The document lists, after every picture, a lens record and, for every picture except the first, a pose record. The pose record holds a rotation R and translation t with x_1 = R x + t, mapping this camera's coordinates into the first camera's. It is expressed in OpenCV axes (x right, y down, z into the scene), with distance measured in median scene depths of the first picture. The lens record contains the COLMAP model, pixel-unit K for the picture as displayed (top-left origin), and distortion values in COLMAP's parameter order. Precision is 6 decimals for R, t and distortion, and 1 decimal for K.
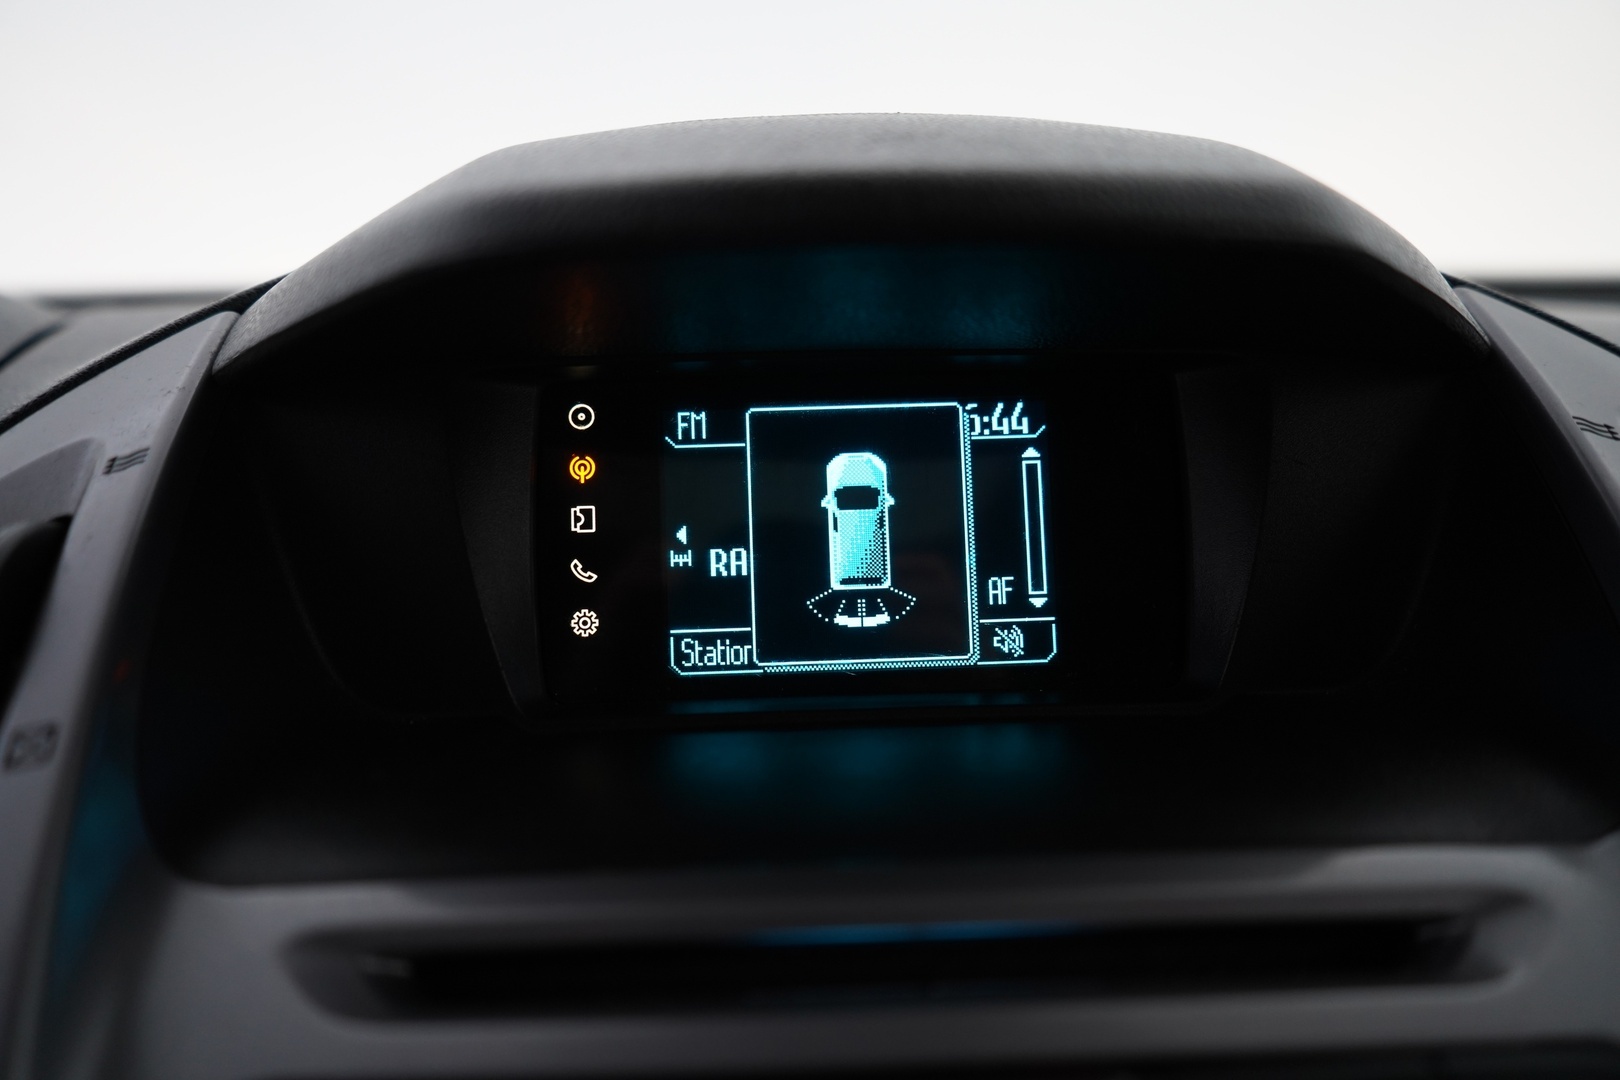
lens RADIAL K [[1301.9, 0, 814.8], [0, 1301.9, 541.6], [0, 0, 1]] dist [-0.010324, -0.001038]
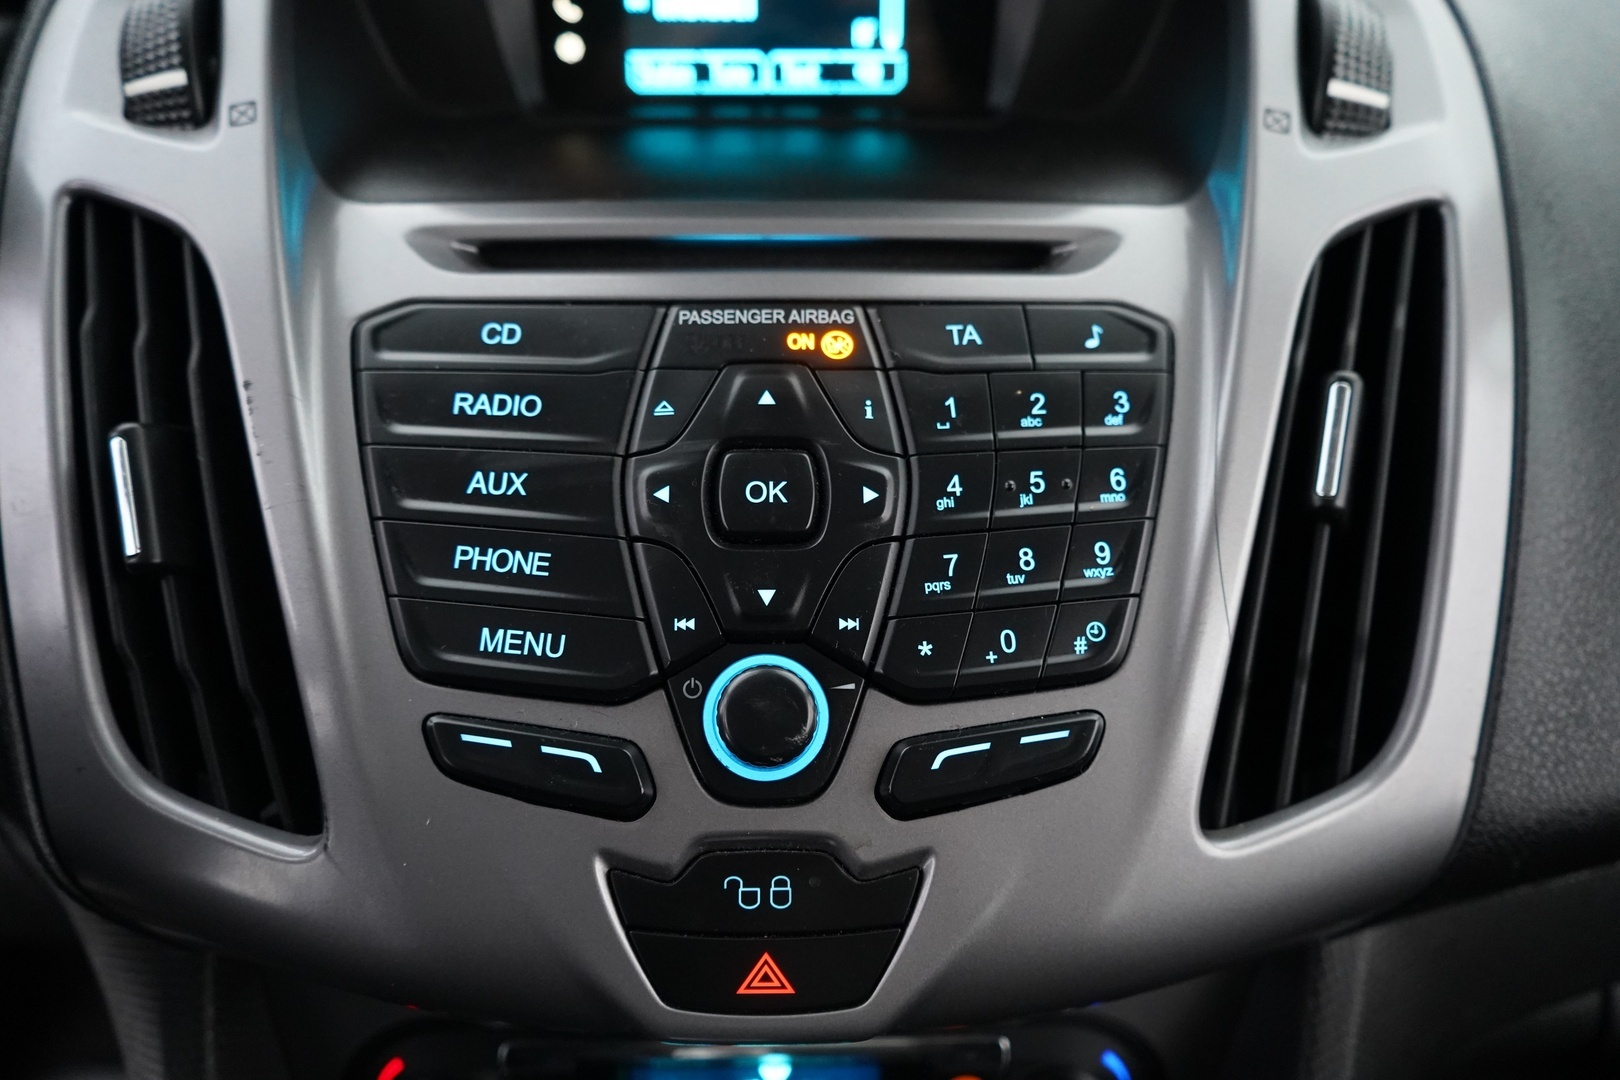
lens RADIAL K [[1301.9, 0, 807.0], [0, 1301.9, 543.4], [0, 0, 1]] dist [-0.010324, -0.001038]
pose [[0.999383, 0.034662, 0.005678, 0.107898], [-0.033996, 0.913960, 0.404379, -0.029254], [0.008827, -0.404322, 0.914574, -0.599407]]
